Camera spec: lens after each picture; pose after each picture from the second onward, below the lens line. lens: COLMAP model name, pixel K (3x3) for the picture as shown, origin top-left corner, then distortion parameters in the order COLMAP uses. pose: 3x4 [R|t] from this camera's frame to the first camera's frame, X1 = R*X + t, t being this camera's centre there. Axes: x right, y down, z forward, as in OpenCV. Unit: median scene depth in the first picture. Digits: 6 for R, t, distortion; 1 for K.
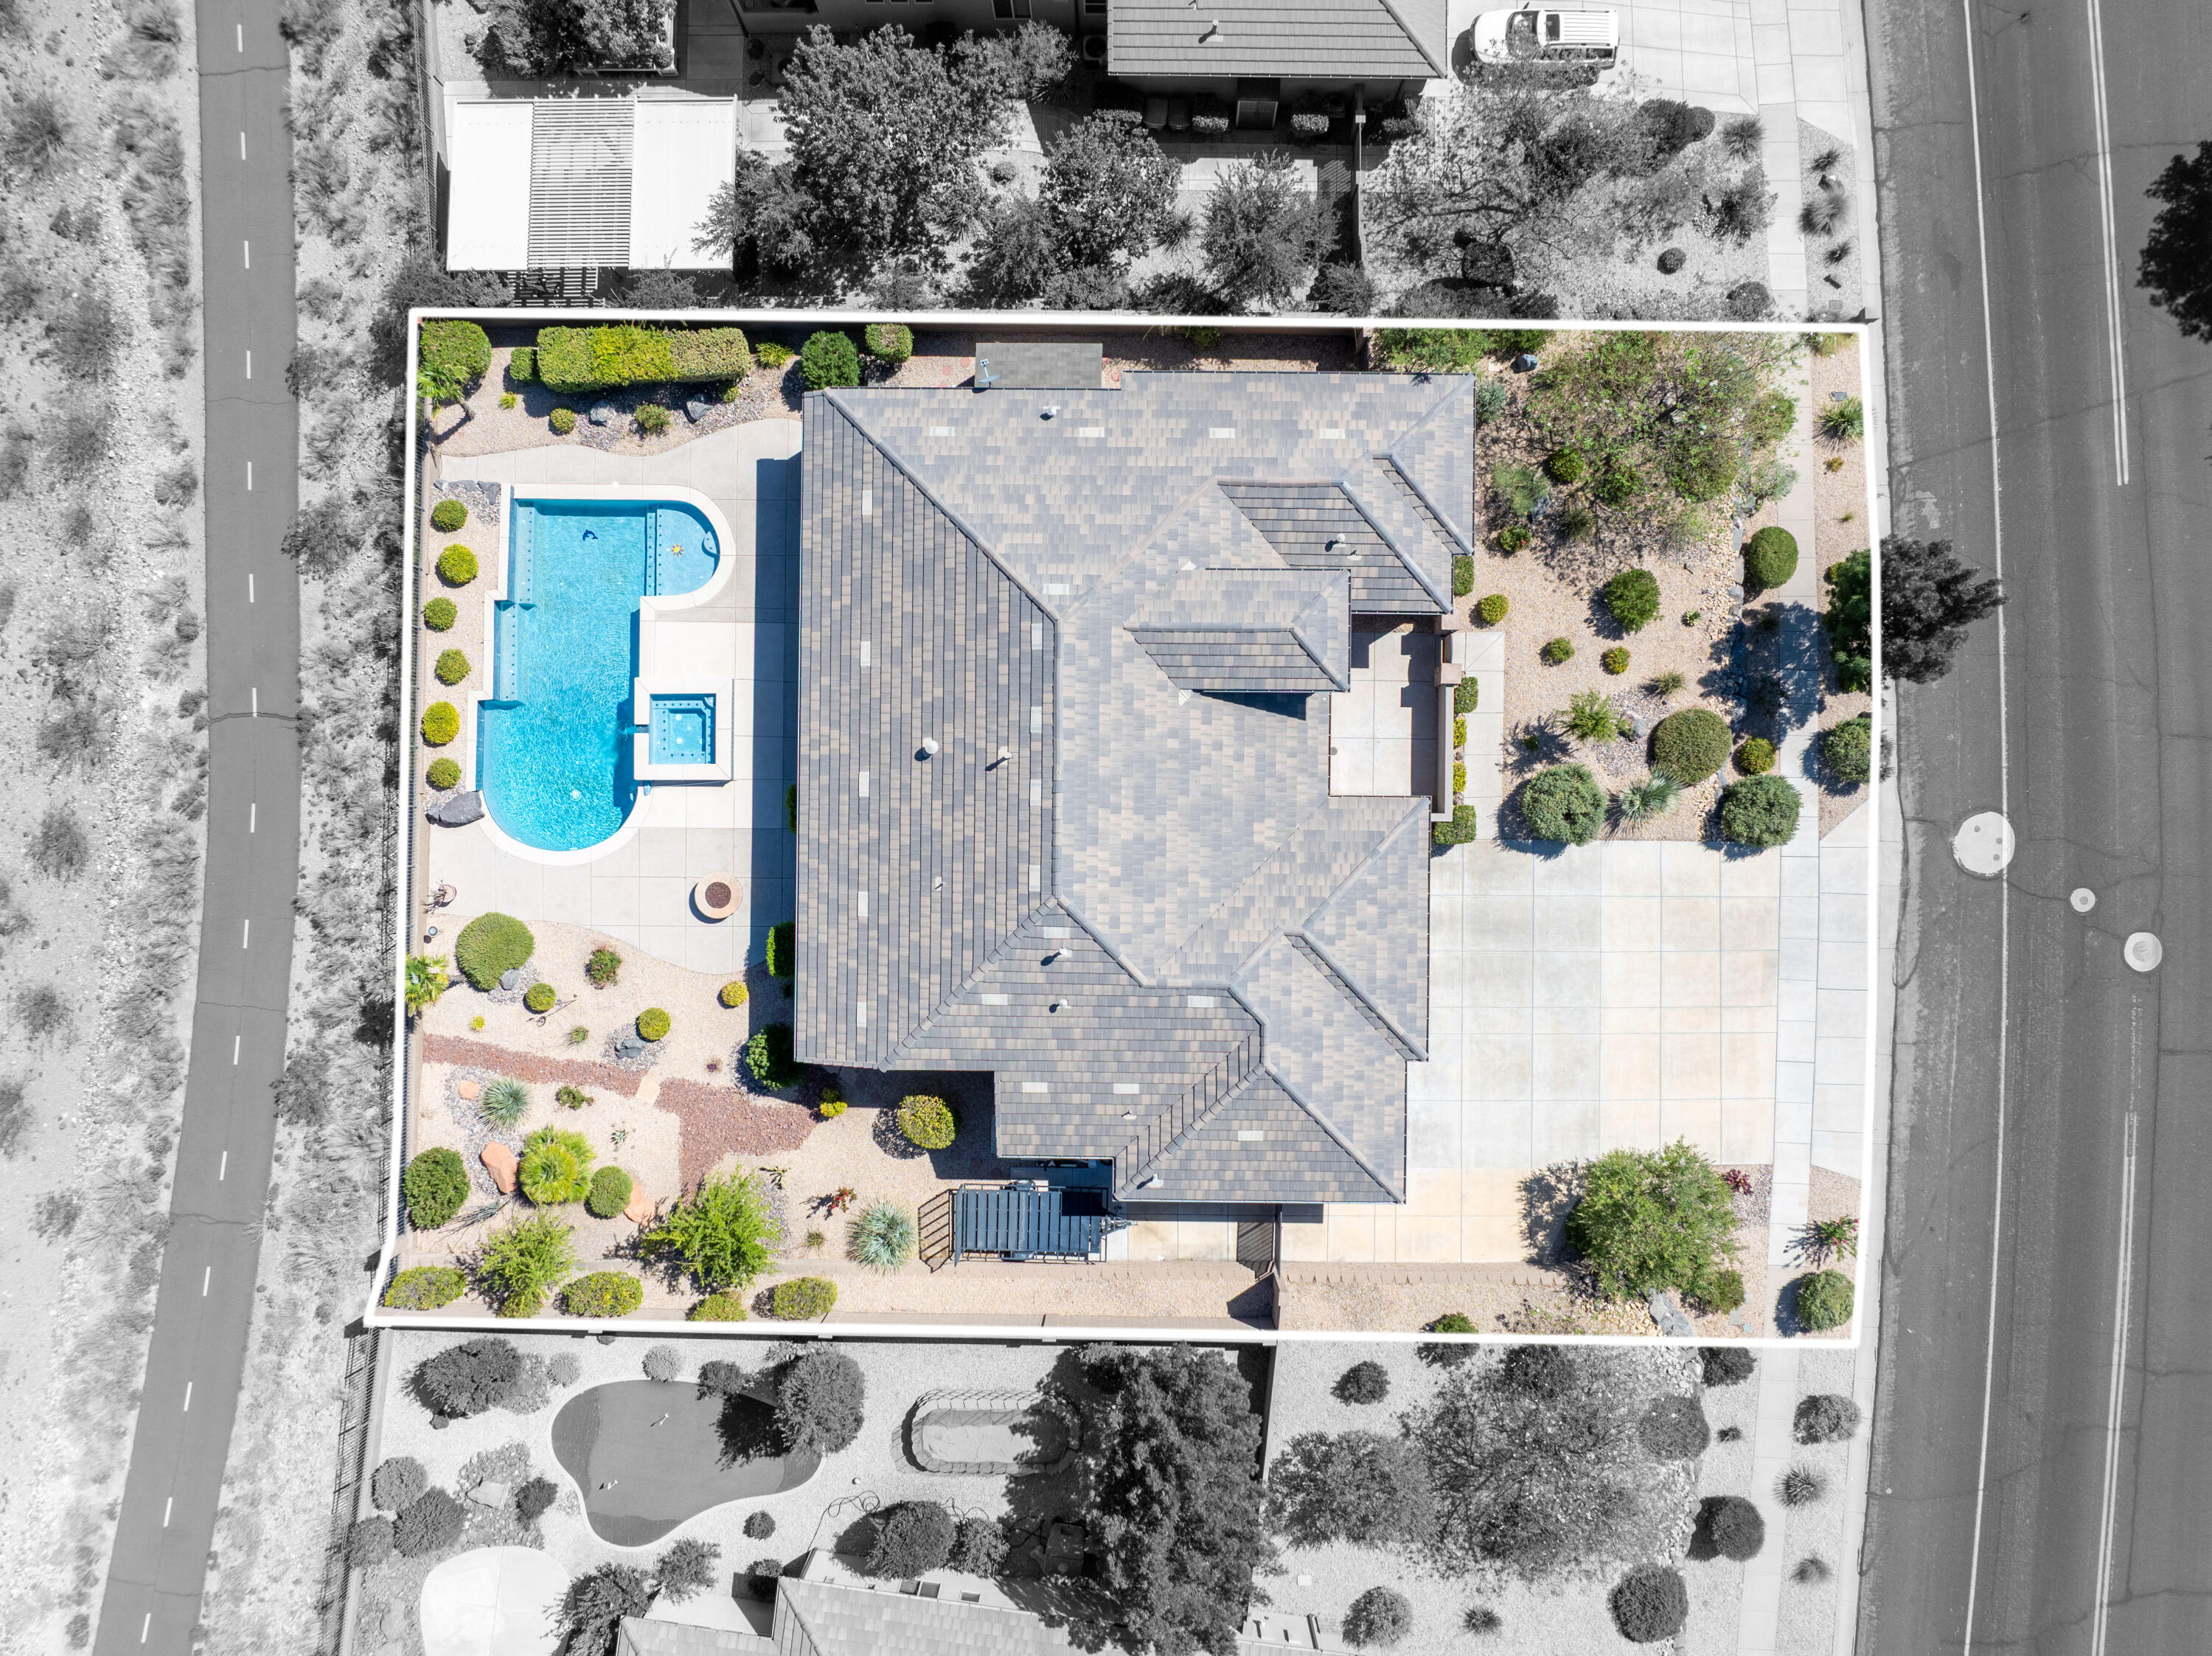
lens RADIAL K [[1566.5, 0, 1111.9], [0, 1566.5, 819.6], [0, 0, 1]] dist [-0.072748, 0.045532]
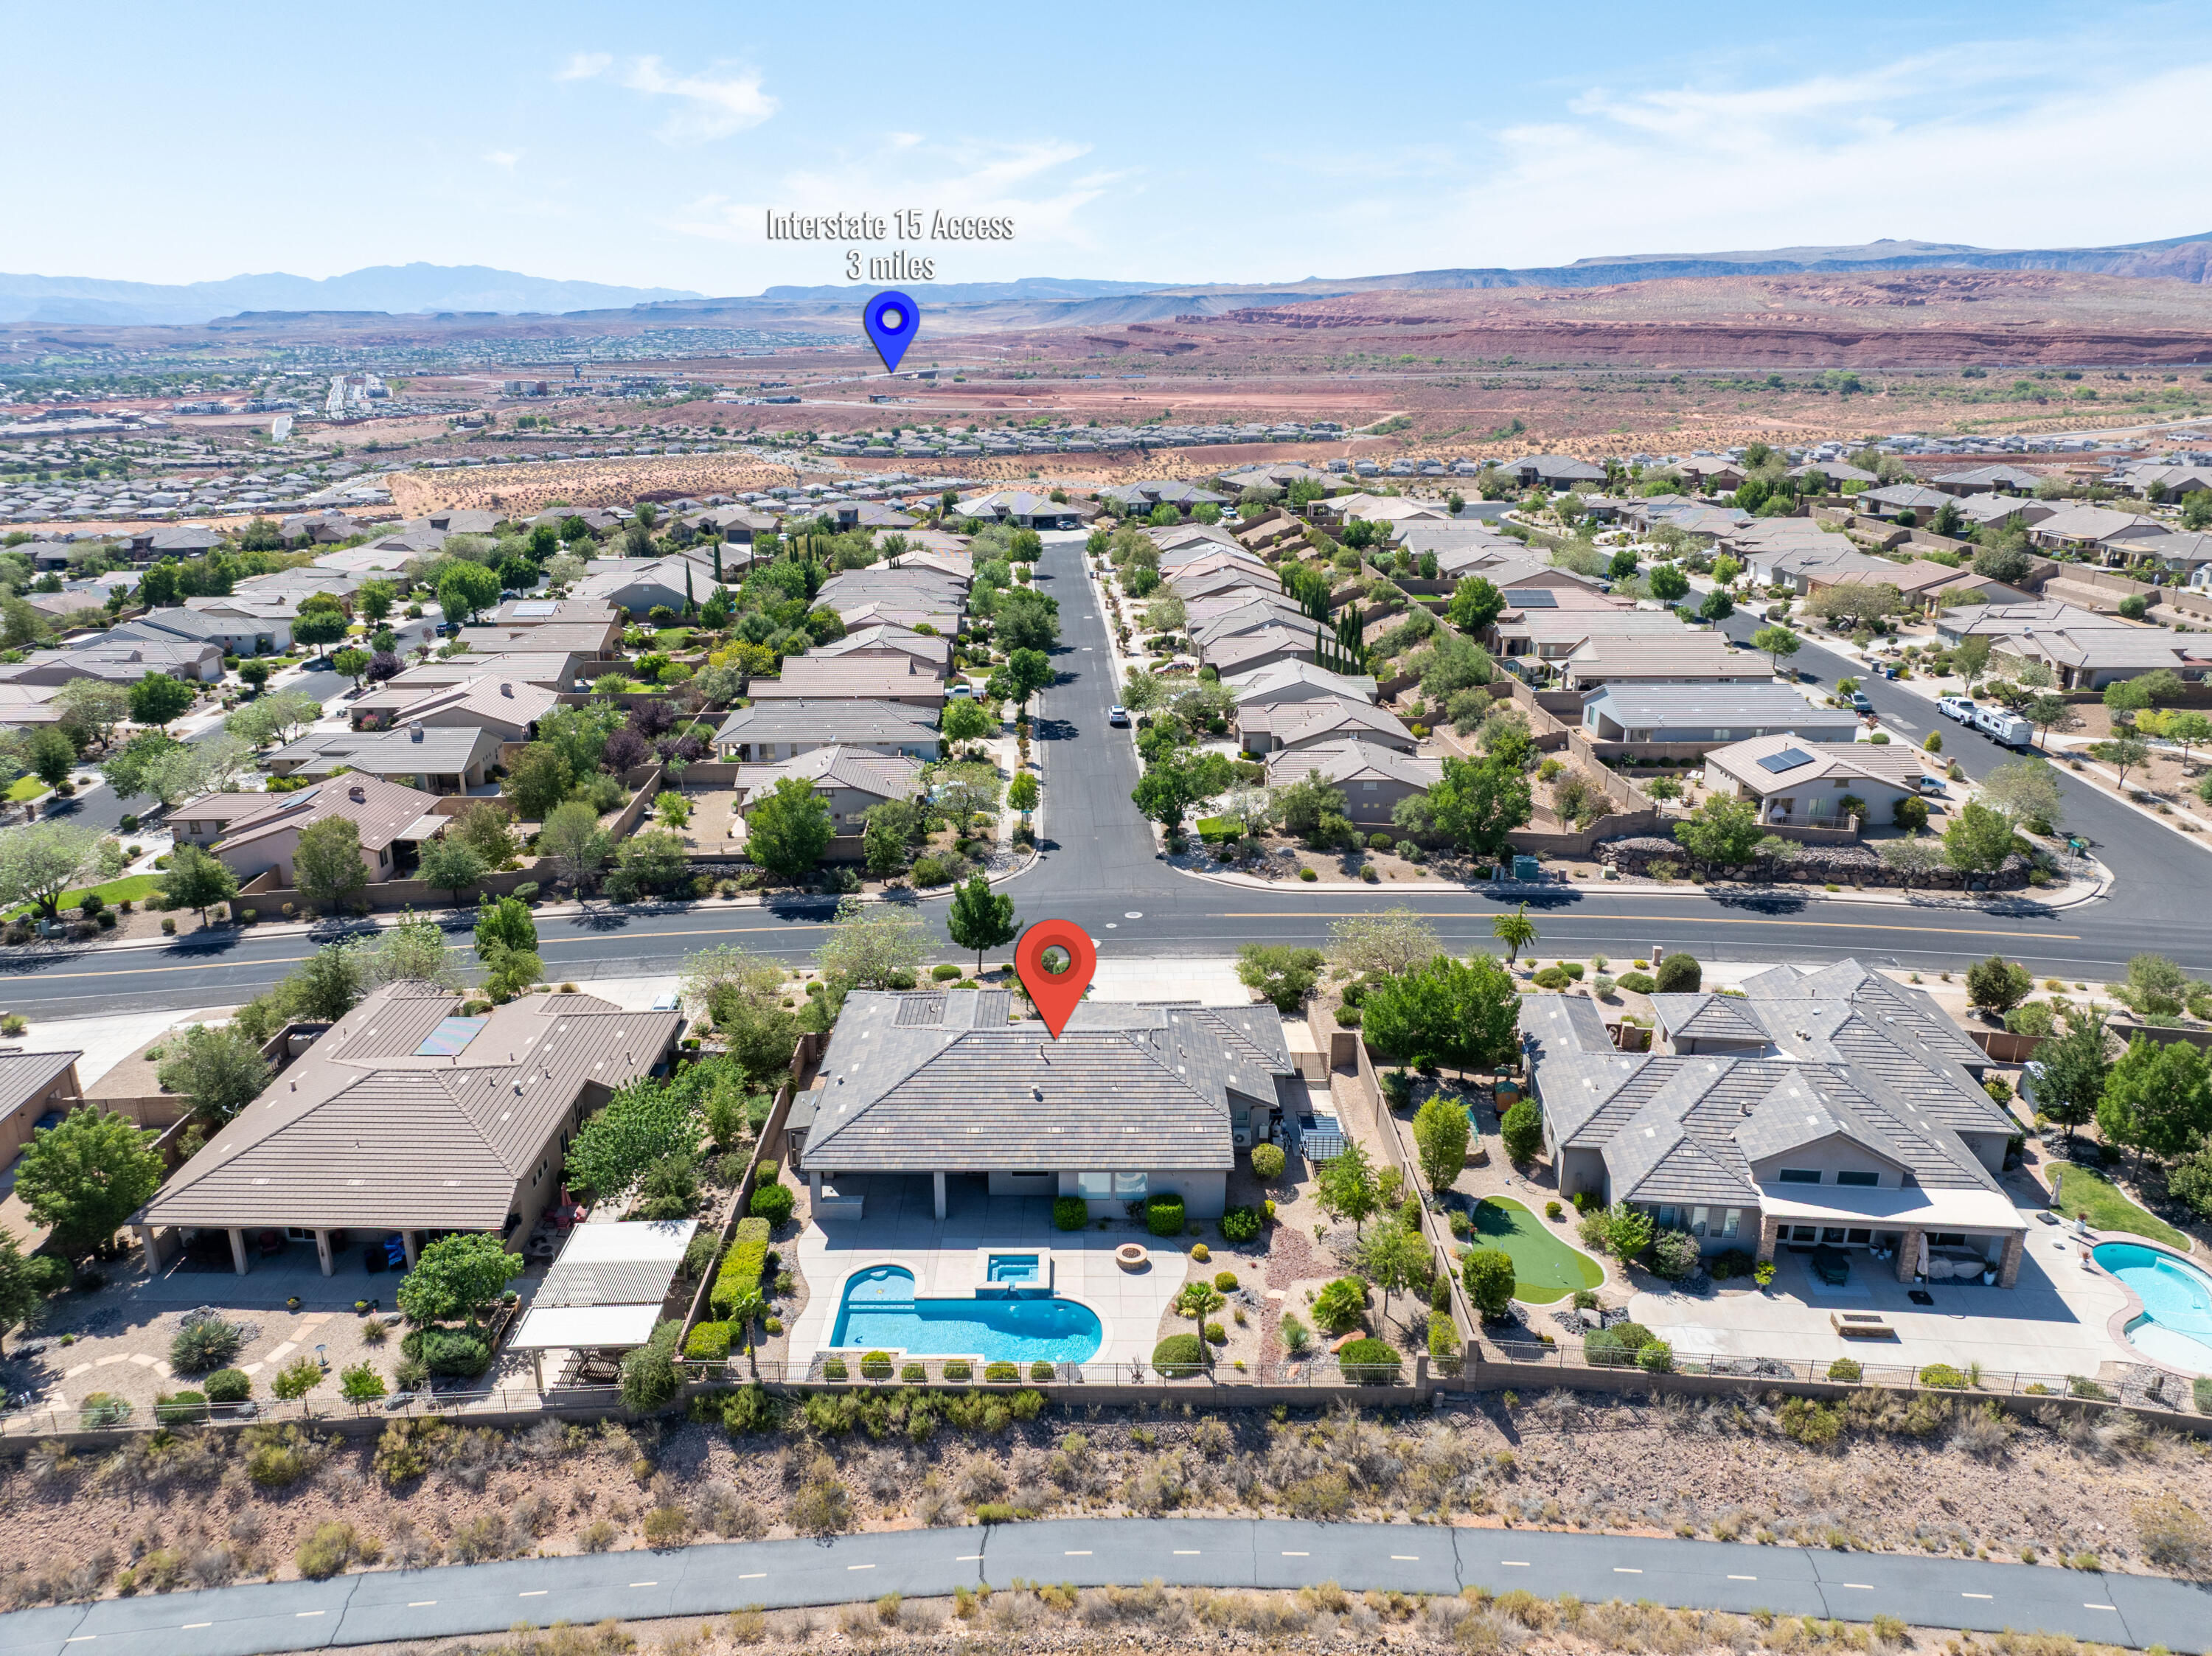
lens RADIAL K [[1566.5, 0, 1111.9], [0, 1566.5, 819.6], [0, 0, 1]] dist [-0.072748, 0.045532]
pose [[-0.023958, -0.281982, 0.959120, -1.488724], [0.999594, 0.008066, 0.027340, -0.011363], [-0.015446, 0.959386, 0.281675, 0.217270]]
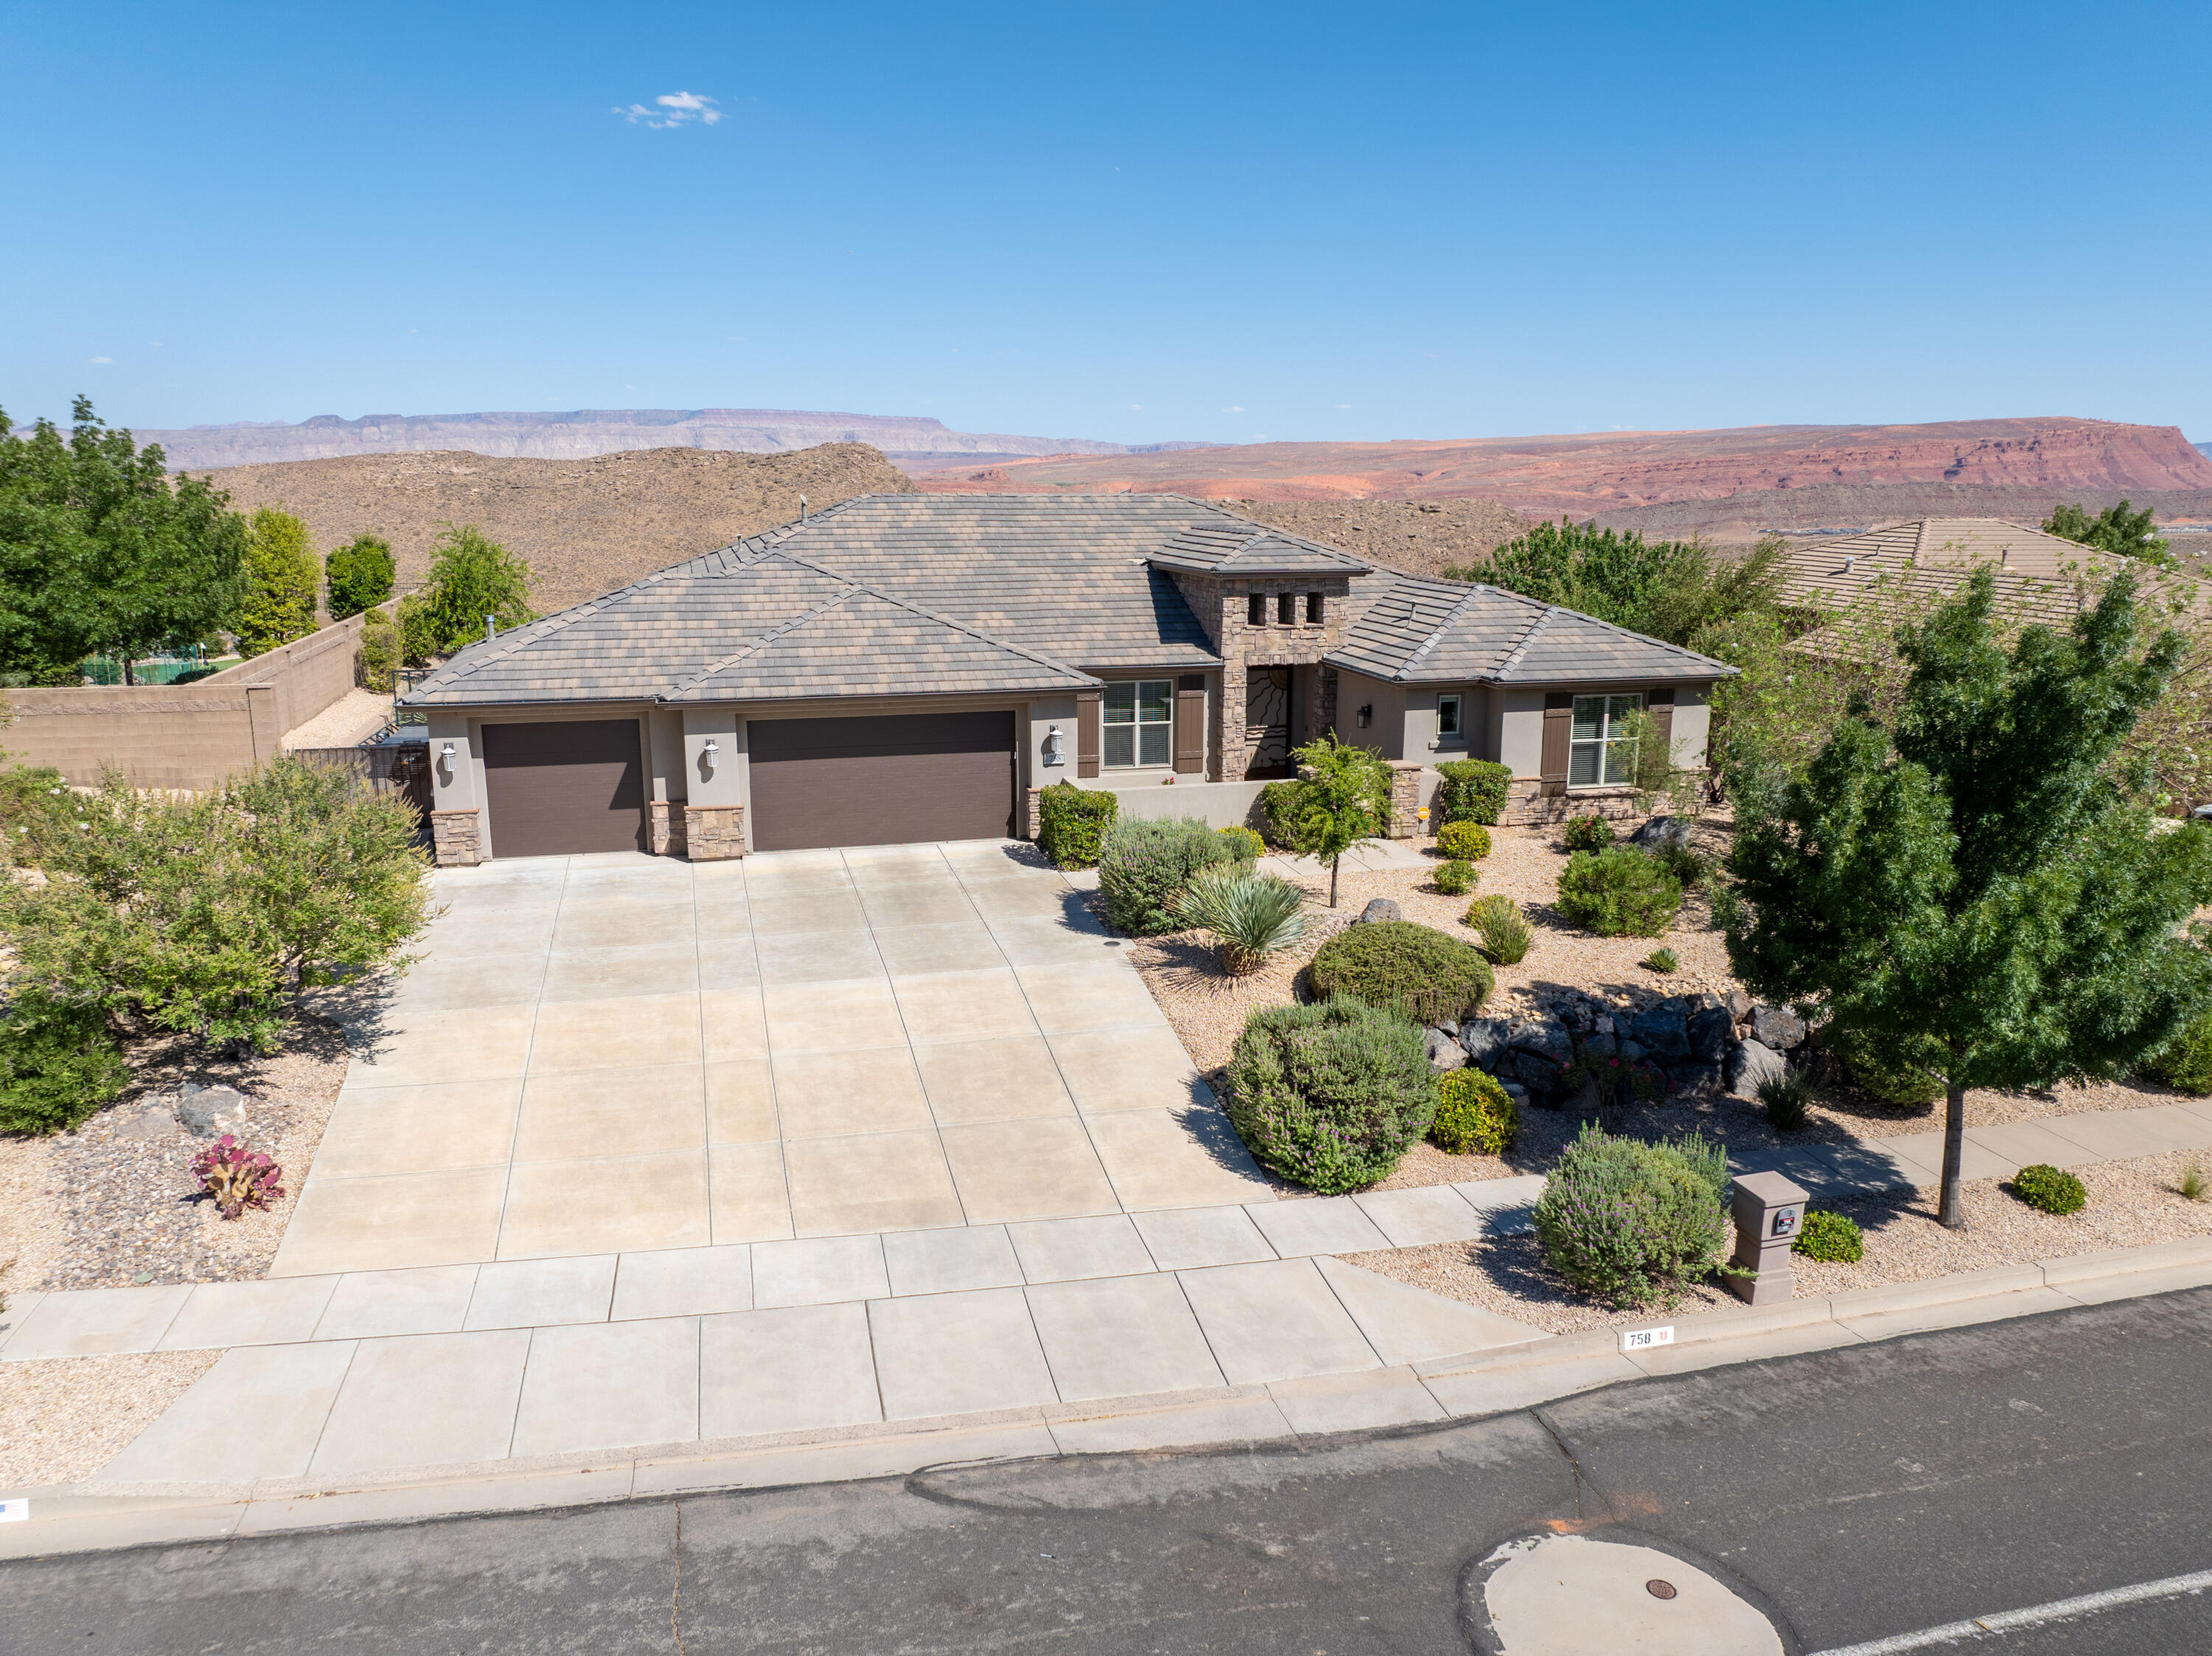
lens RADIAL K [[1566.5, 0, 1111.9], [0, 1566.5, 819.6], [0, 0, 1]] dist [-0.072748, 0.045532]
pose [[0.274629, 0.216109, -0.936950, 0.734341], [-0.961533, 0.055904, -0.268940, 0.139899], [-0.005741, 0.974768, 0.223149, 0.847288]]
